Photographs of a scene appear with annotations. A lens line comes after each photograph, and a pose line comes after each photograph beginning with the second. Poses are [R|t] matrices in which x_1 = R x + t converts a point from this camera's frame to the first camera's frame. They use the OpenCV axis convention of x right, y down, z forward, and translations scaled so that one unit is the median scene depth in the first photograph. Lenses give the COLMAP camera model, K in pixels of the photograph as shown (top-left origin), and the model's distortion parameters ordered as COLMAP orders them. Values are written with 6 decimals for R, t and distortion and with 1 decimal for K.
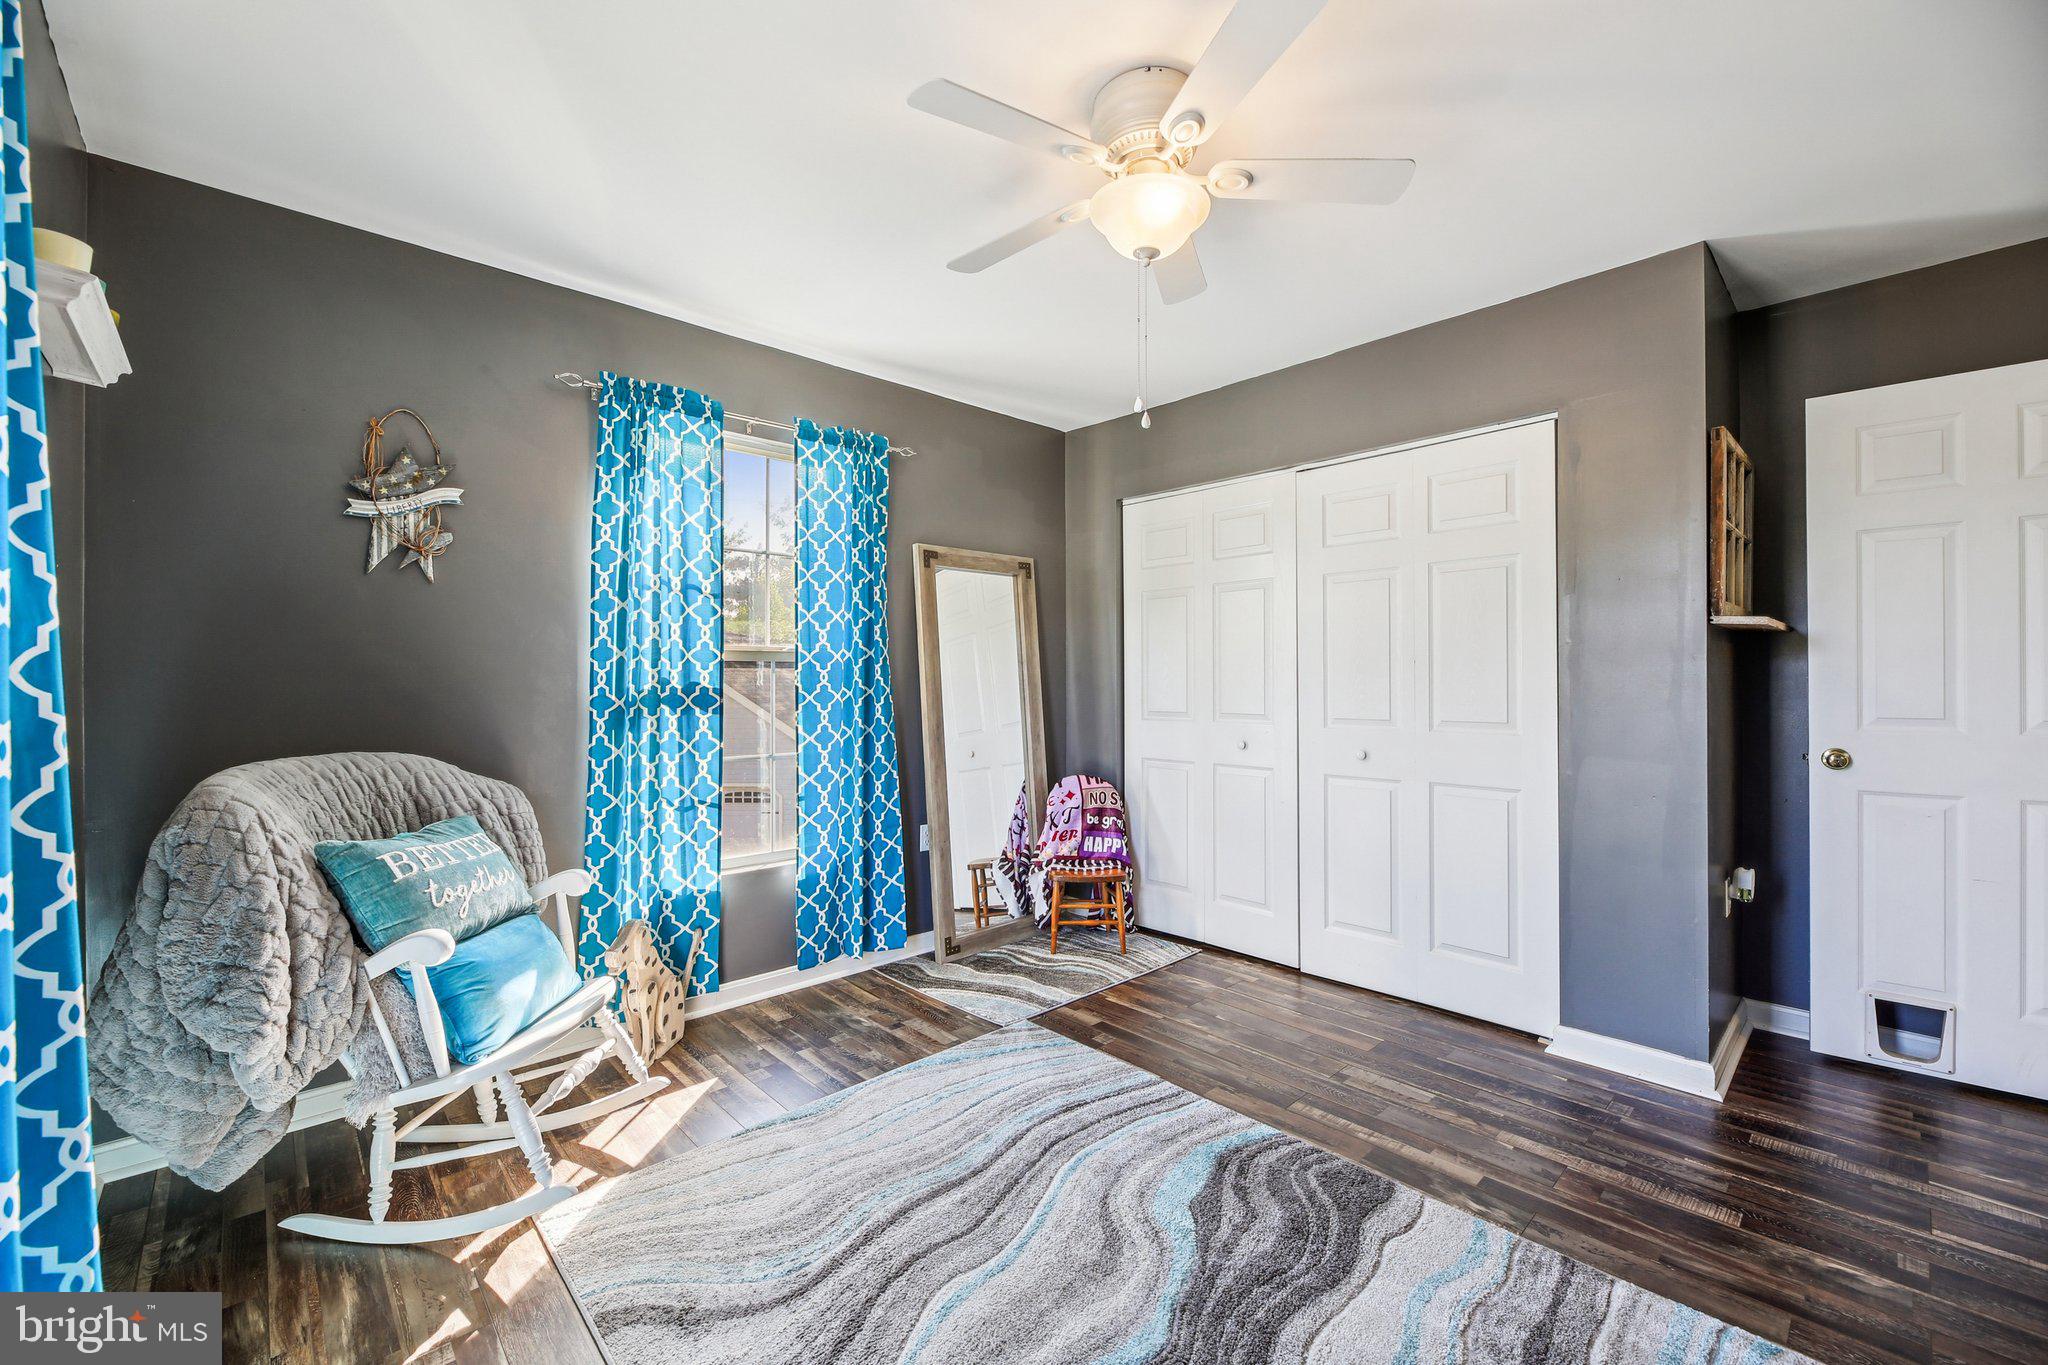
lens RADIAL K [[828.6, 0, 1022.1], [0, 828.6, 682.2], [0, 0, 1]] dist [-0.001189, -0.001289]
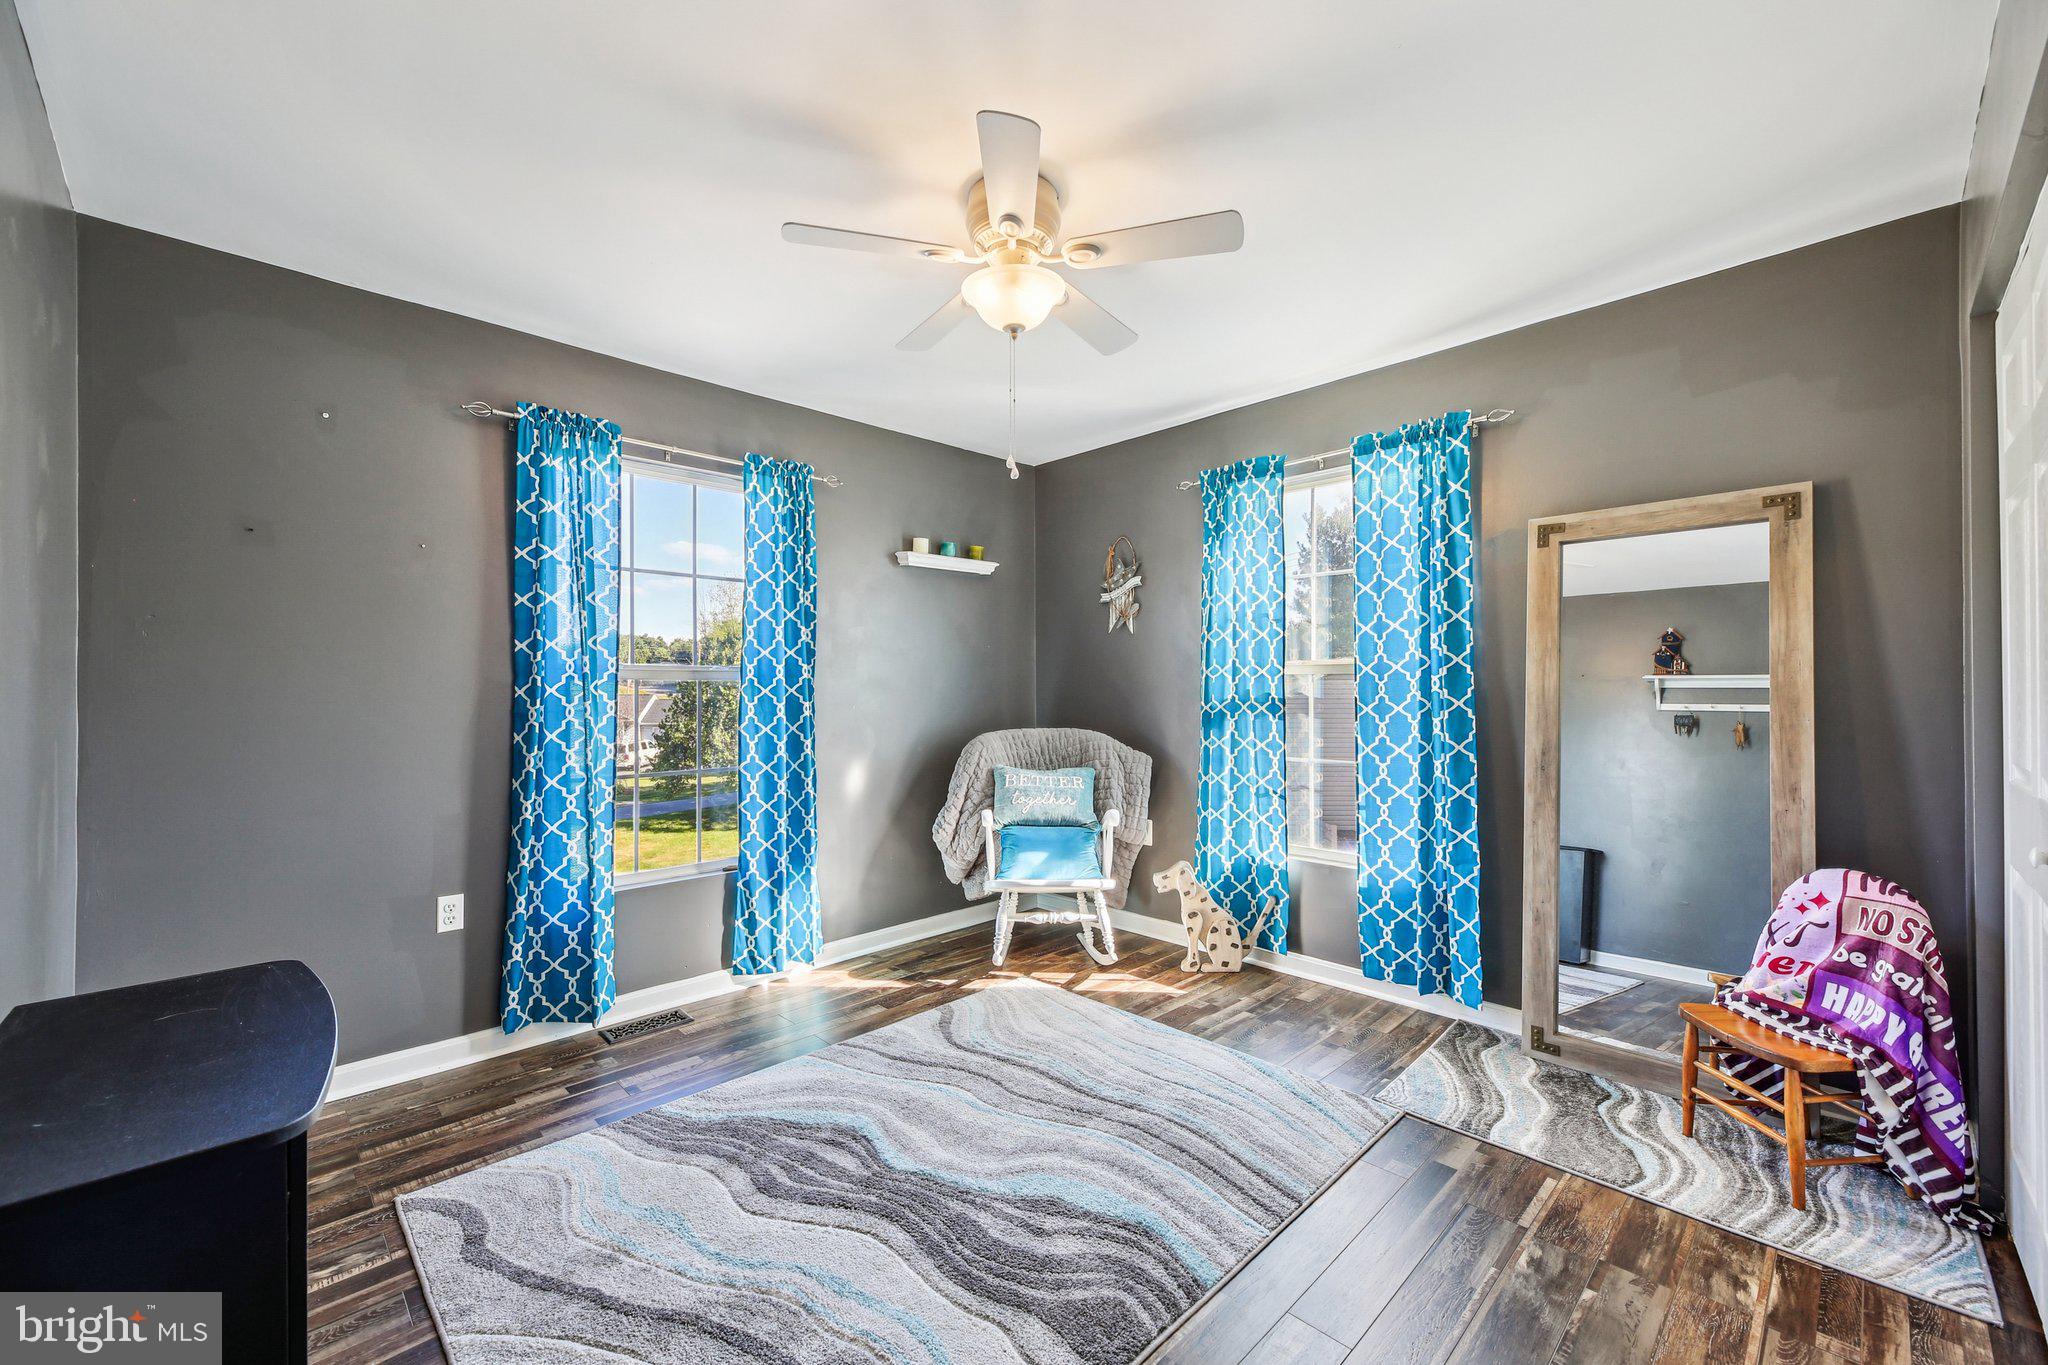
lens RADIAL K [[828.6, 0, 1022.0], [0, 828.6, 686.3], [0, 0, 1]] dist [-0.001189, -0.001289]
pose [[0.008230, -0.001332, -0.999965, 0.803749], [-0.000186, 0.999999, -0.001334, -0.007793], [0.999966, 0.000197, 0.008230, 0.612815]]
